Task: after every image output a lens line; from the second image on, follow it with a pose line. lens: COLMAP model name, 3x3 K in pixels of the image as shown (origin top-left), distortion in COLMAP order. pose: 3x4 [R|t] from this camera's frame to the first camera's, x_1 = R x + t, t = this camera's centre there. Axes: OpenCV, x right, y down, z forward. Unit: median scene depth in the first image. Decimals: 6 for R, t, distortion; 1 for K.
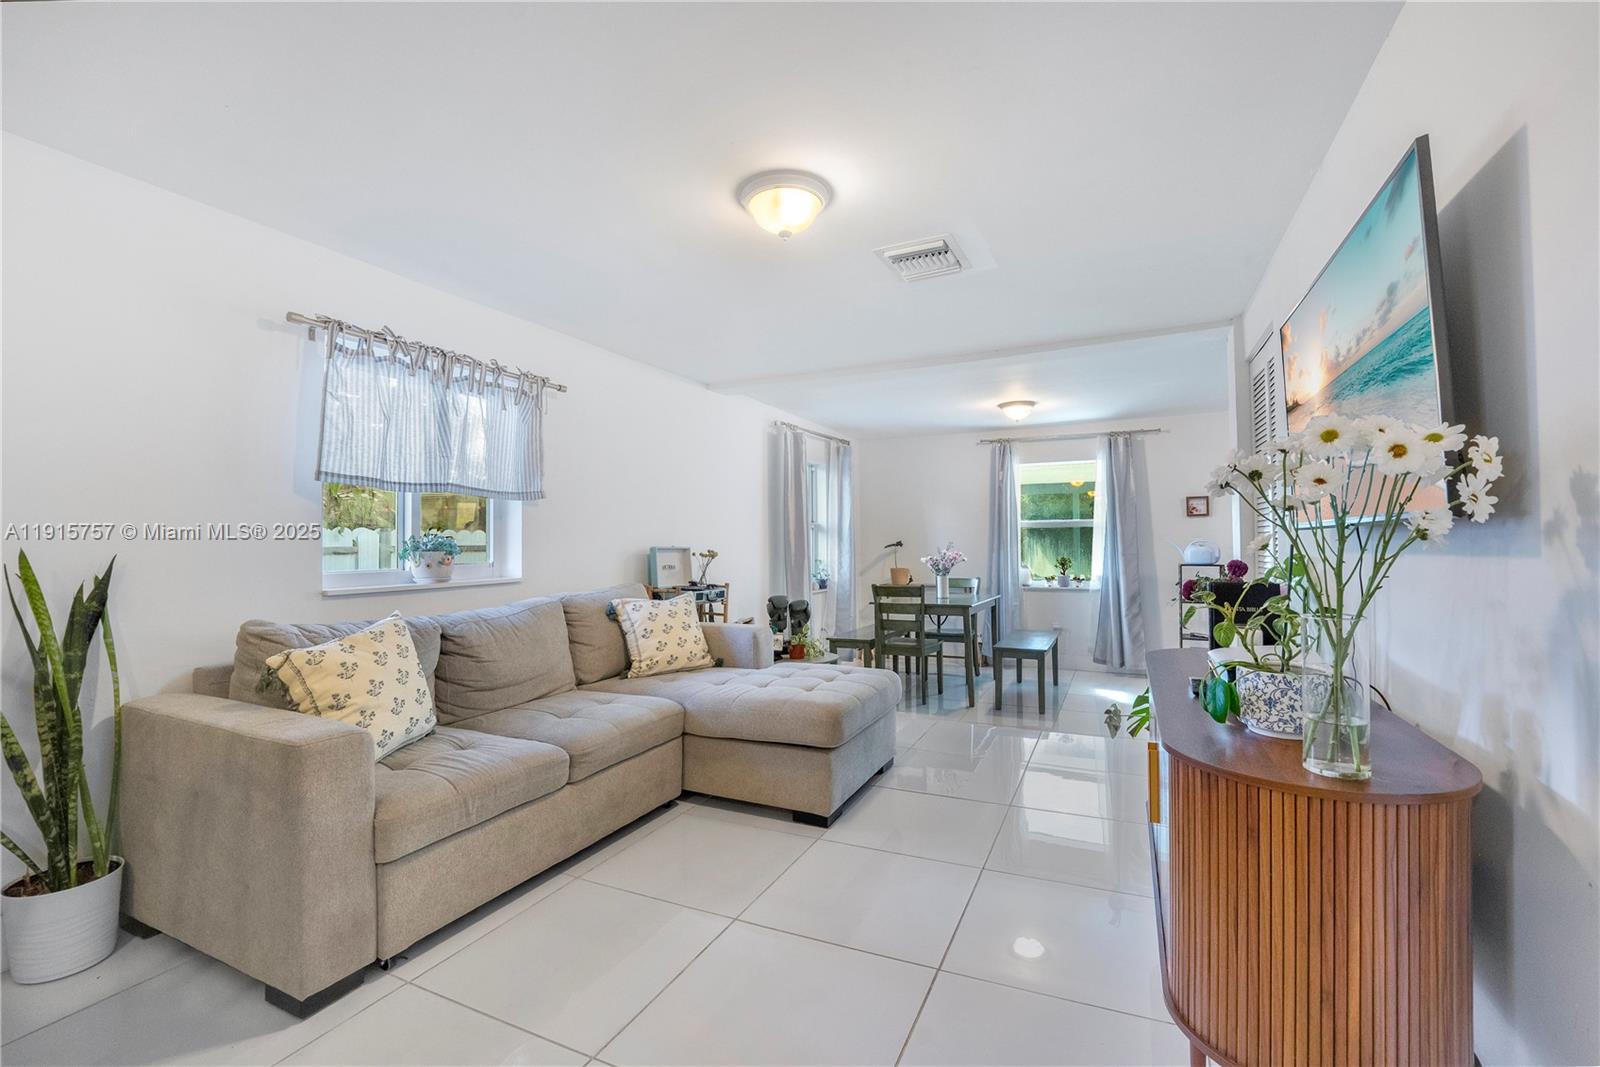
lens RADIAL K [[691.0, 0, 799.8], [0, 691.0, 528.9], [0, 0, 1]] dist [-0.006713, 0.000602]
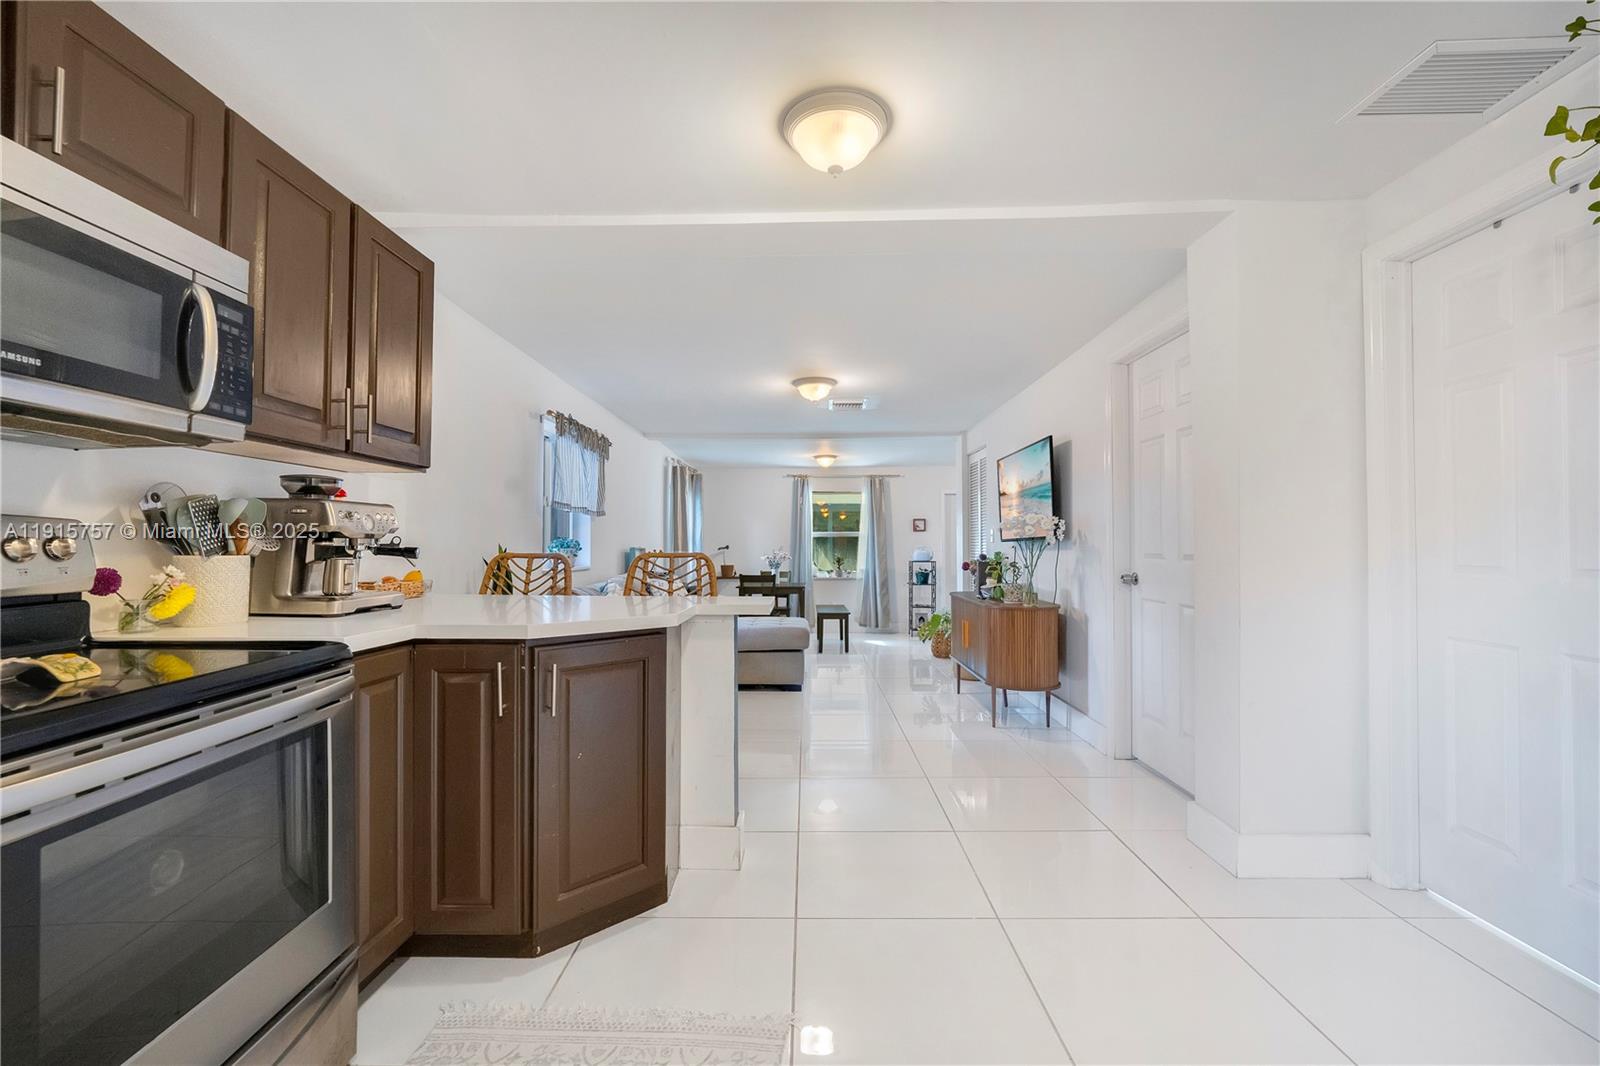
lens RADIAL K [[693.0, 0, 791.9], [0, 693.0, 537.5], [0, 0, 1]] dist [-0.009244, 0.000465]
pose [[0.911129, 0.013541, 0.411899, -0.664008], [-0.015759, 0.999874, 0.001989, -0.004660], [-0.411820, -0.008304, 0.911227, -0.642319]]
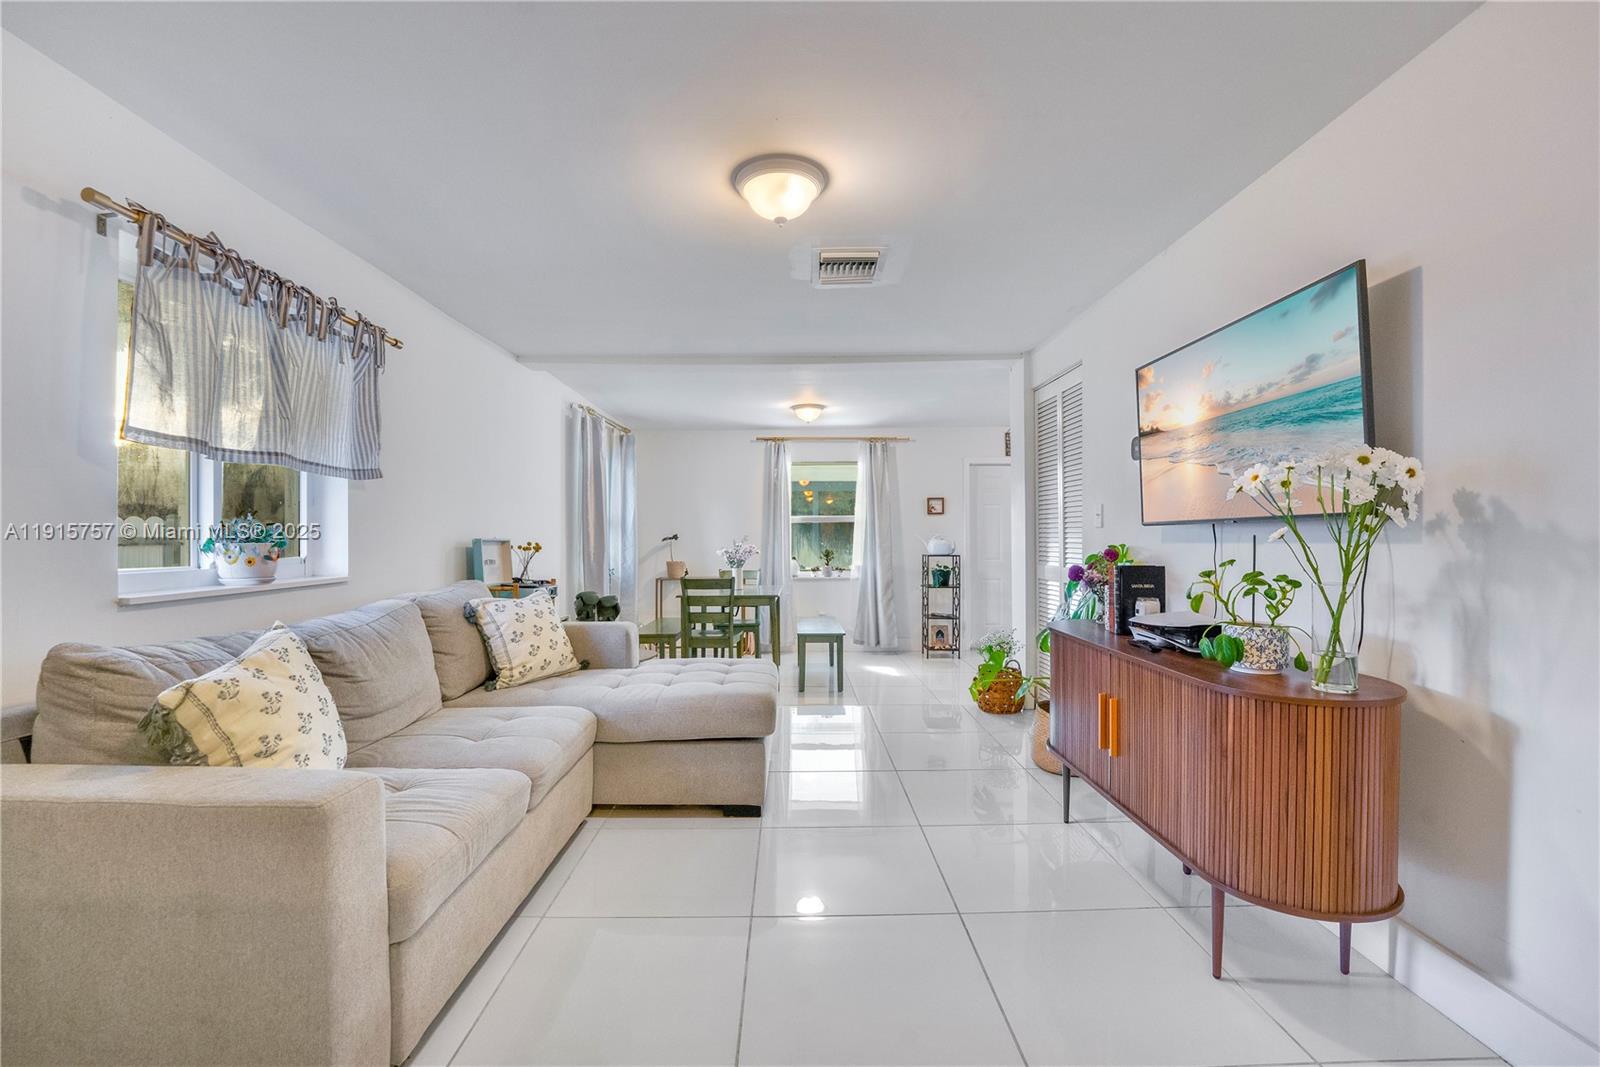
lens RADIAL K [[693.0, 0, 791.9], [0, 693.0, 538.0], [0, 0, 1]] dist [-0.009244, 0.000465]
pose [[0.902015, 0.002870, 0.431696, -0.298157], [-0.012123, 0.999752, 0.018682, 0.005527], [-0.431535, -0.022085, 0.901826, 0.062683]]
